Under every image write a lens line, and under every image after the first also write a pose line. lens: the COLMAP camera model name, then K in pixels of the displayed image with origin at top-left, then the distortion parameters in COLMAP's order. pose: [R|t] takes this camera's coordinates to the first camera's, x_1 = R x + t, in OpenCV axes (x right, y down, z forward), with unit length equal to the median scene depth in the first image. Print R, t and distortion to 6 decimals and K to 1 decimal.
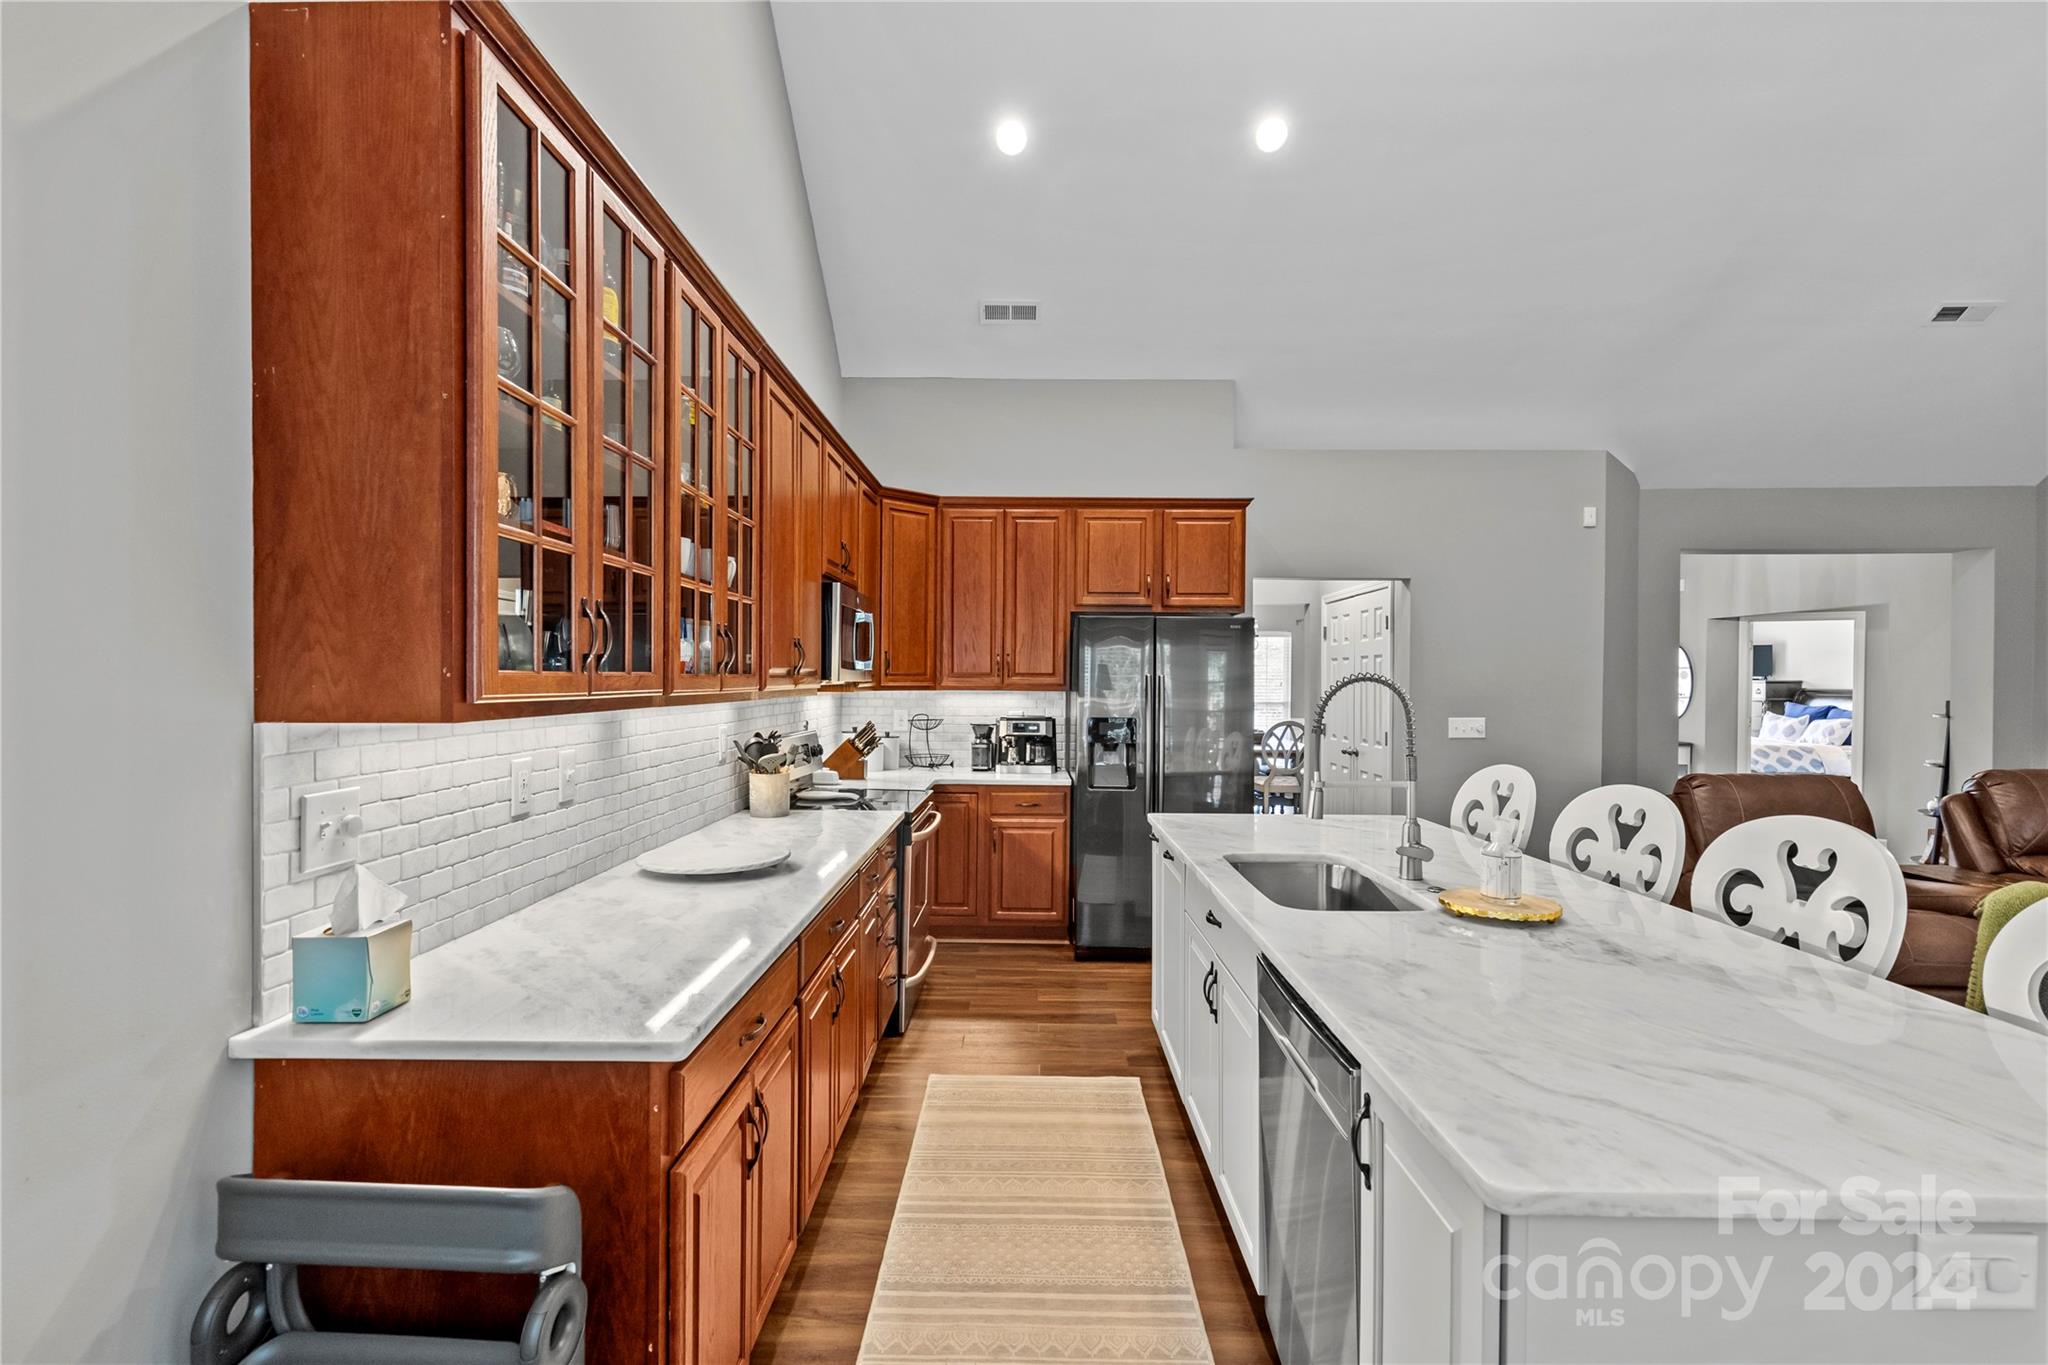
lens RADIAL K [[919.4, 0, 1012.1], [0, 919.4, 685.3], [0, 0, 1]] dist [0.010748, -0.003290]
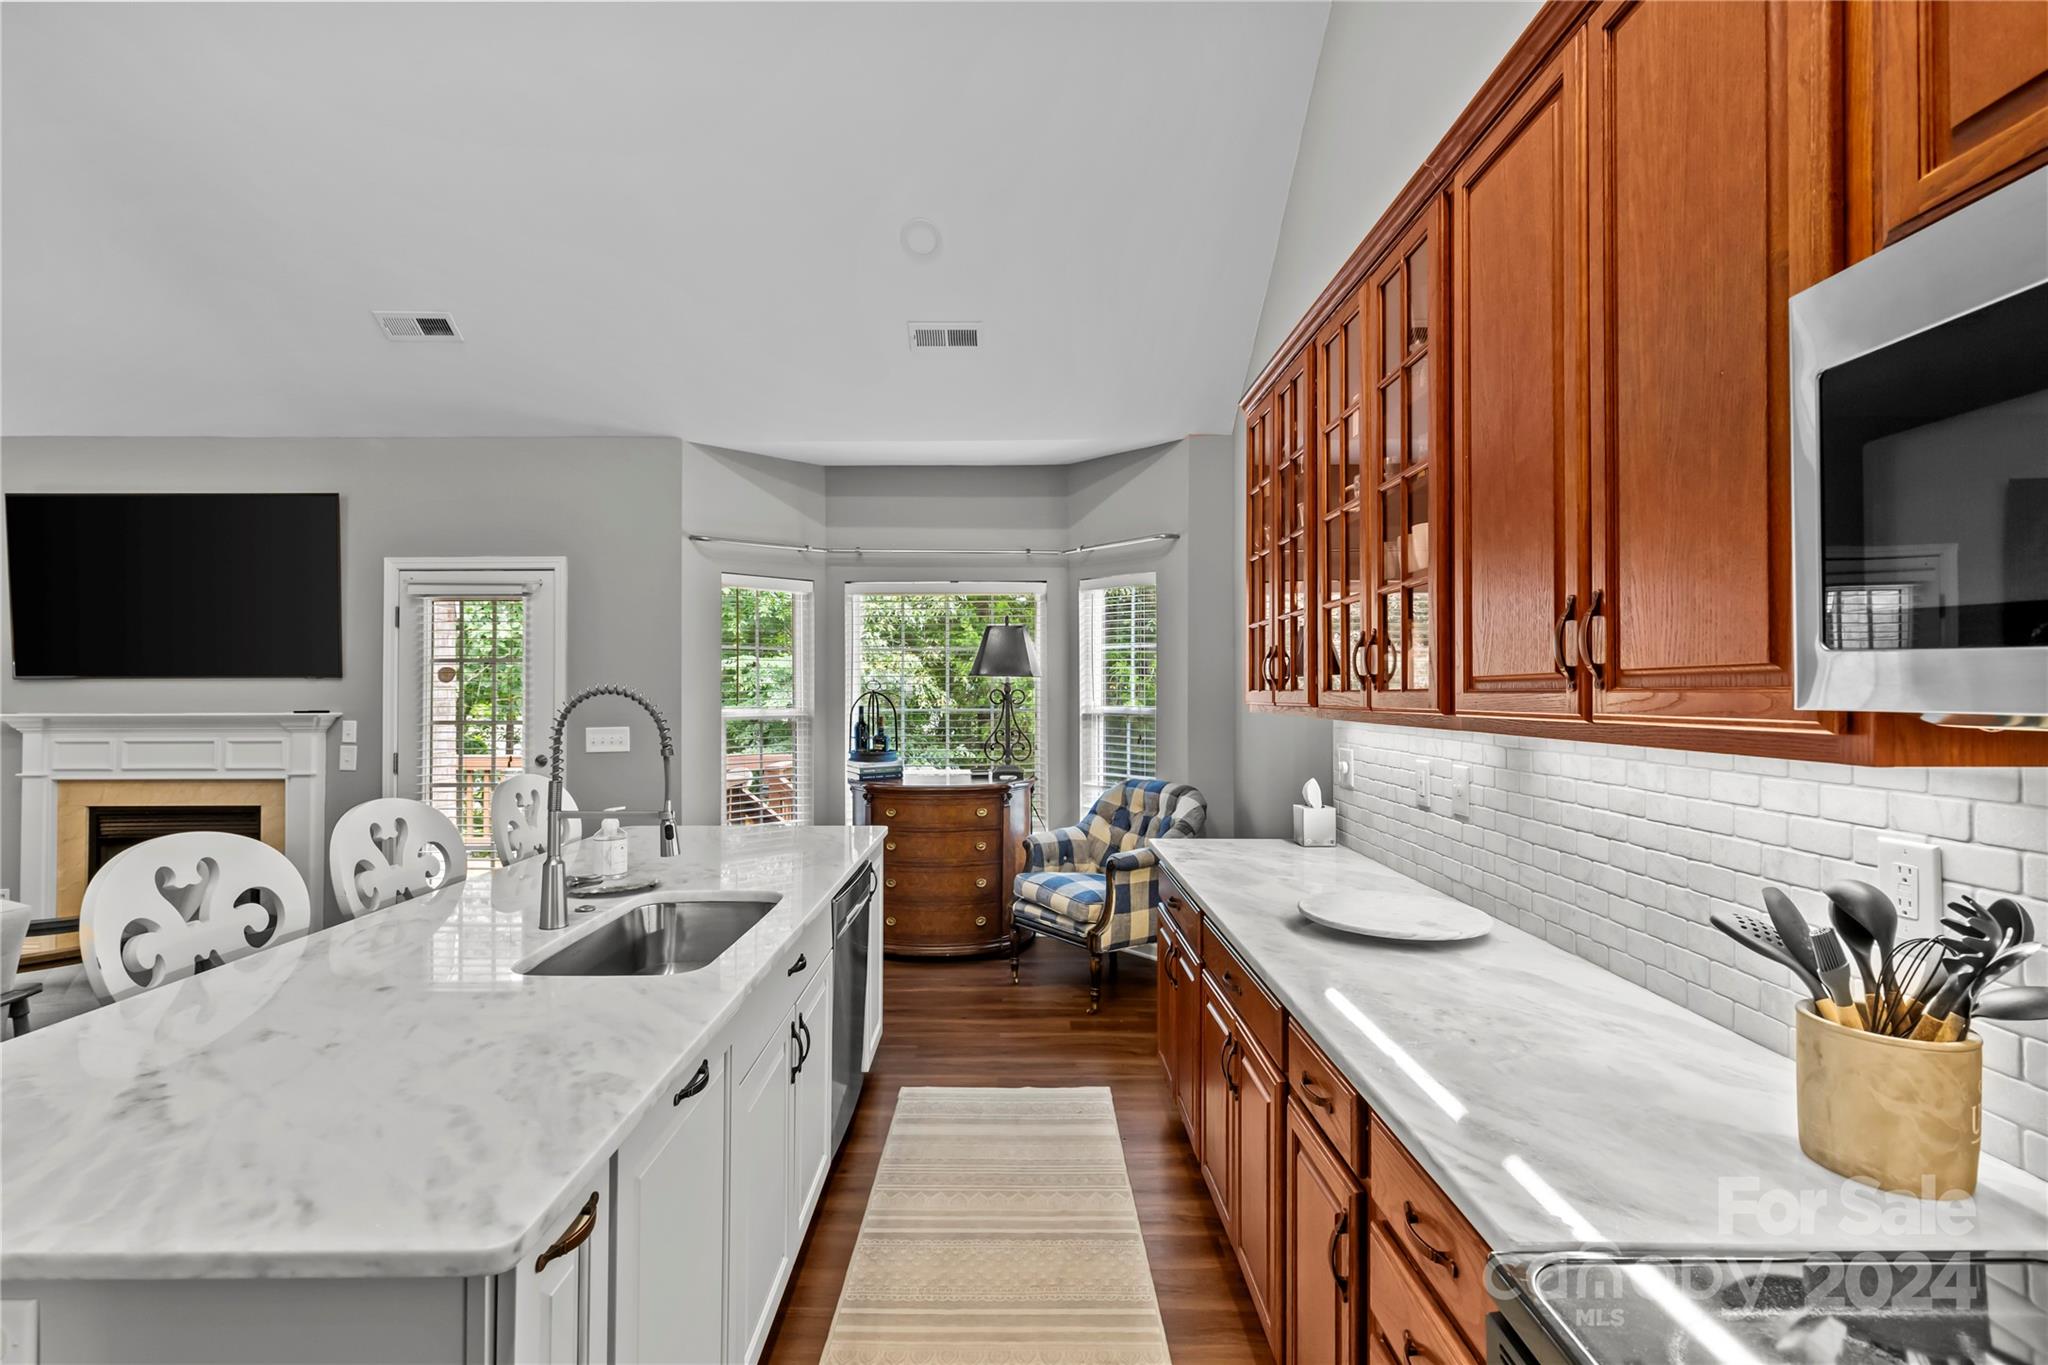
lens RADIAL K [[919.4, 0, 1012.4], [0, 919.4, 684.9], [0, 0, 1]] dist [0.010748, -0.003290]
pose [[-0.999859, -0.007740, -0.014890, 0.012746], [-0.007745, 0.999970, 0.000299, -0.006489], [0.014888, 0.000415, -0.999889, 0.815142]]
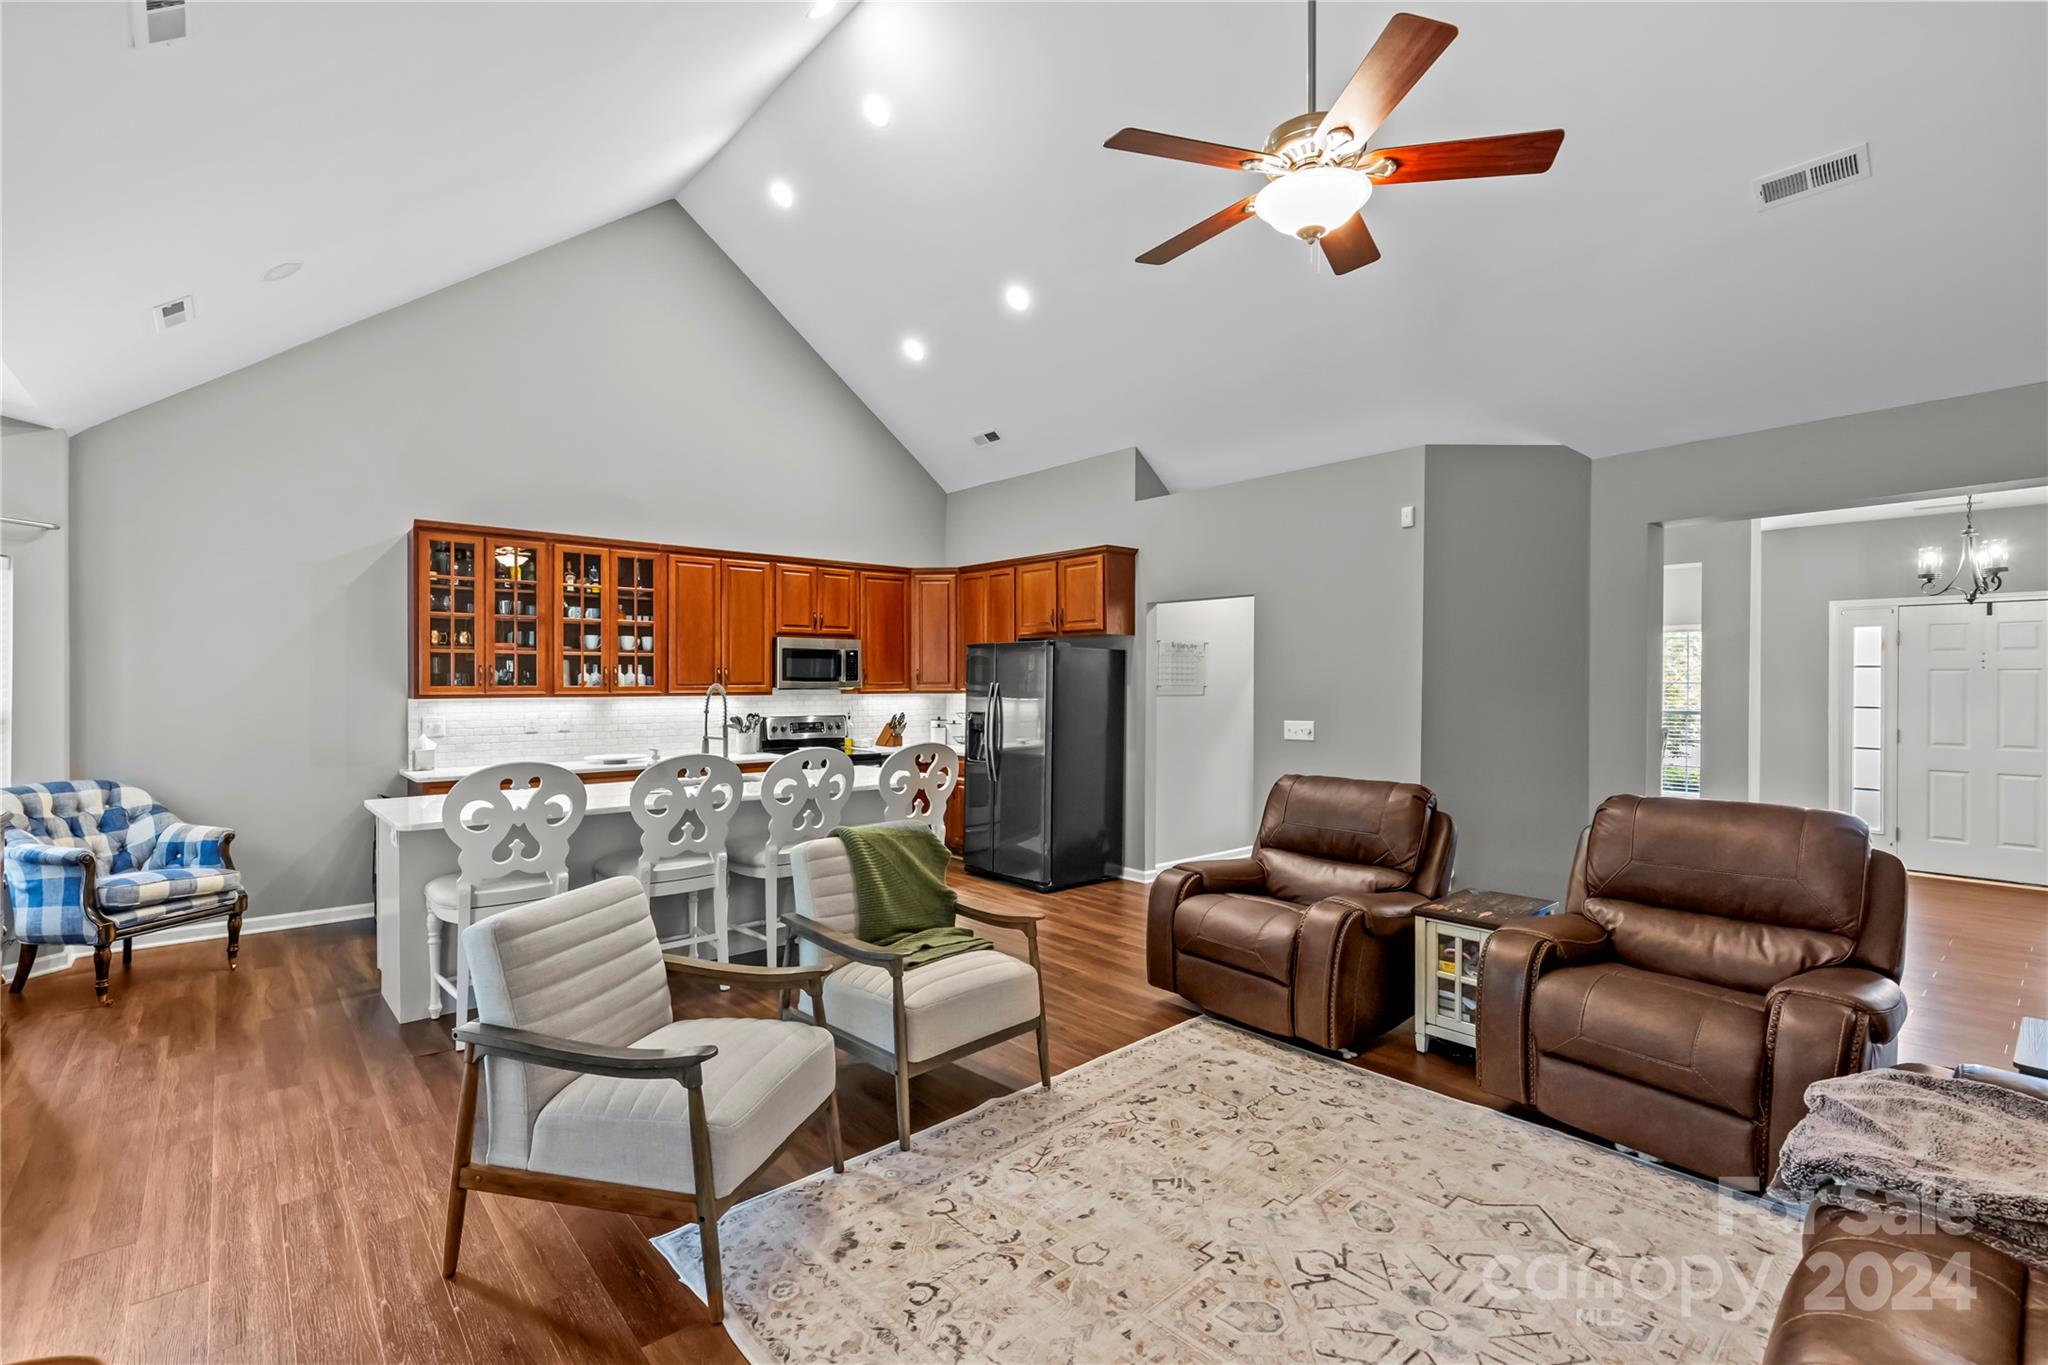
lens RADIAL K [[919.4, 0, 1014.6], [0, 919.4, 680.1], [0, 0, 1]] dist [0.010748, -0.003290]
pose [[0.667528, -0.008661, -0.744535, 1.045547], [-0.000844, 0.999923, -0.012388, 0.001014], [0.744585, 0.008898, 0.667469, 0.050757]]
